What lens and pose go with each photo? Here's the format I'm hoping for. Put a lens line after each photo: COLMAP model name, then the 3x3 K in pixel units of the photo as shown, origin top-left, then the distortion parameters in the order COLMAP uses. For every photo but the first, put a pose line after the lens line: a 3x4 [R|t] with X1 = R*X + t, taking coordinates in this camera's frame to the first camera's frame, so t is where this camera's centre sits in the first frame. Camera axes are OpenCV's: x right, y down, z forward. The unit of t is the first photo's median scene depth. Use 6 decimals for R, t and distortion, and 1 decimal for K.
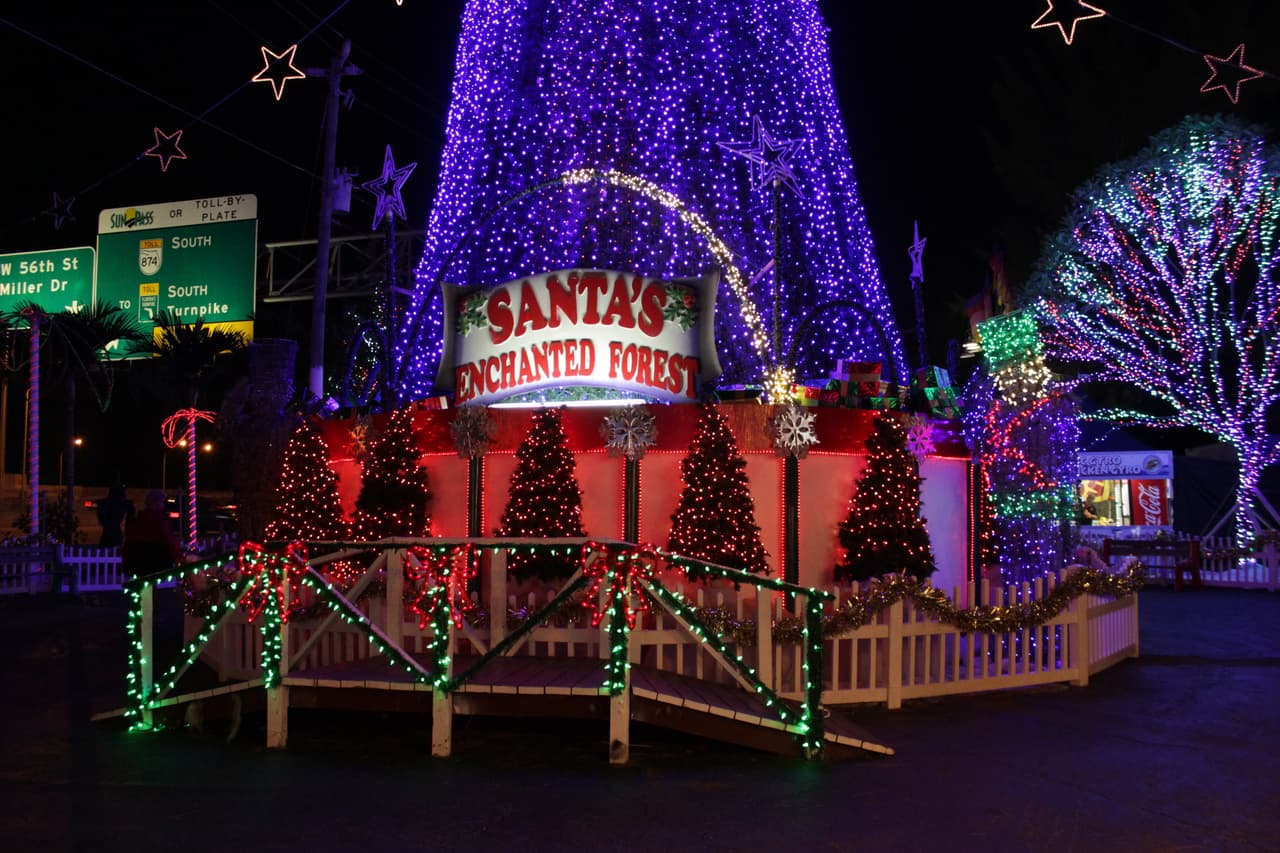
lens RADIAL K [[1073.3, 0, 640.5], [0, 1073.3, 455.3], [0, 0, 1]] dist [-0.180047, 0.188216]
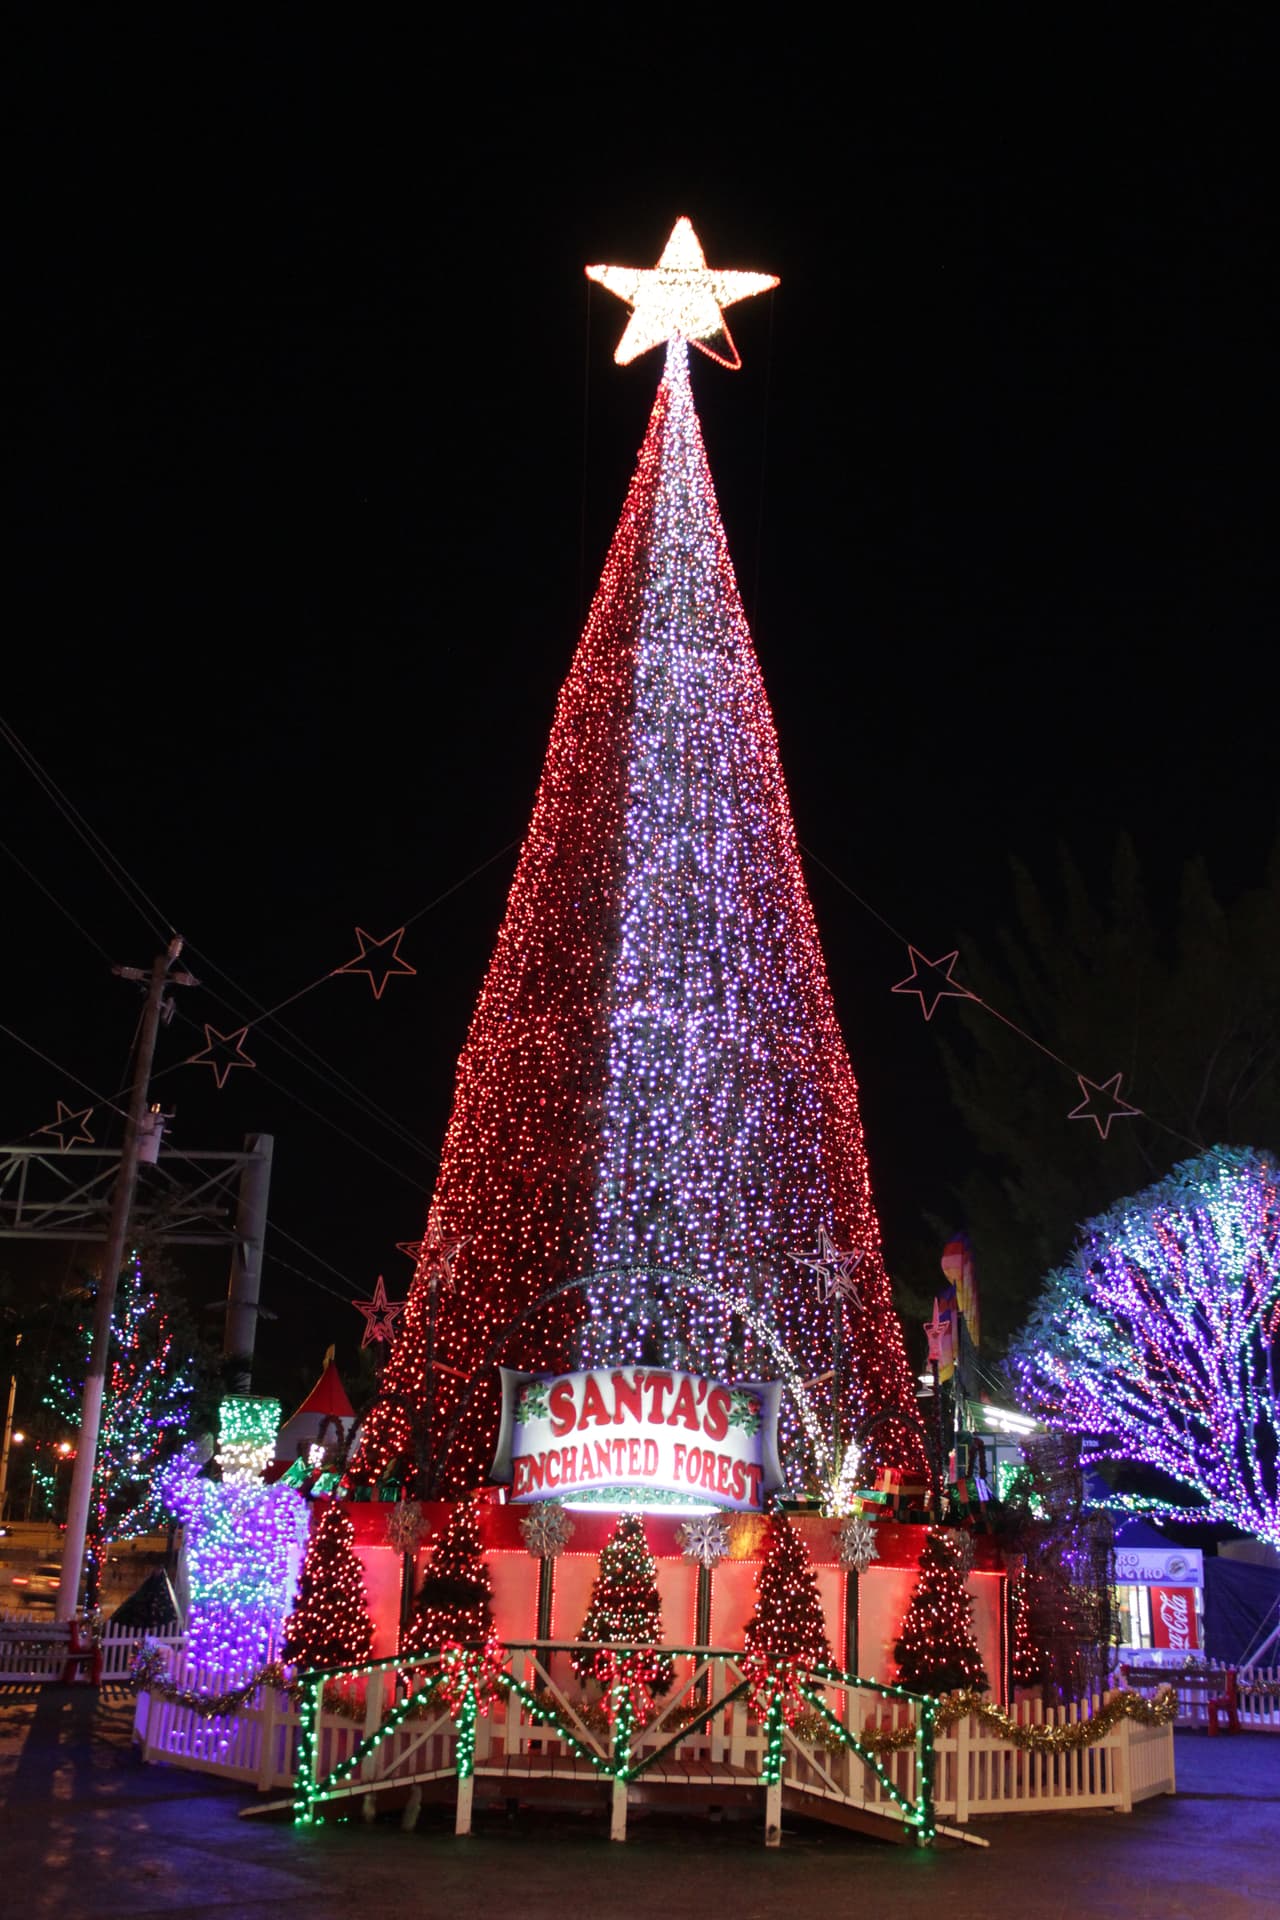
lens RADIAL K [[1938.8, 0, 640.0], [0, 1938.8, 960.0], [0, 0, 1]] dist [-0.110454, 0.125470]
pose [[0.978712, 0.101945, 0.178128, -0.428139], [-0.051881, 0.962613, -0.265864, -0.060298], [-0.198572, 0.250963, 0.947410, -0.822736]]
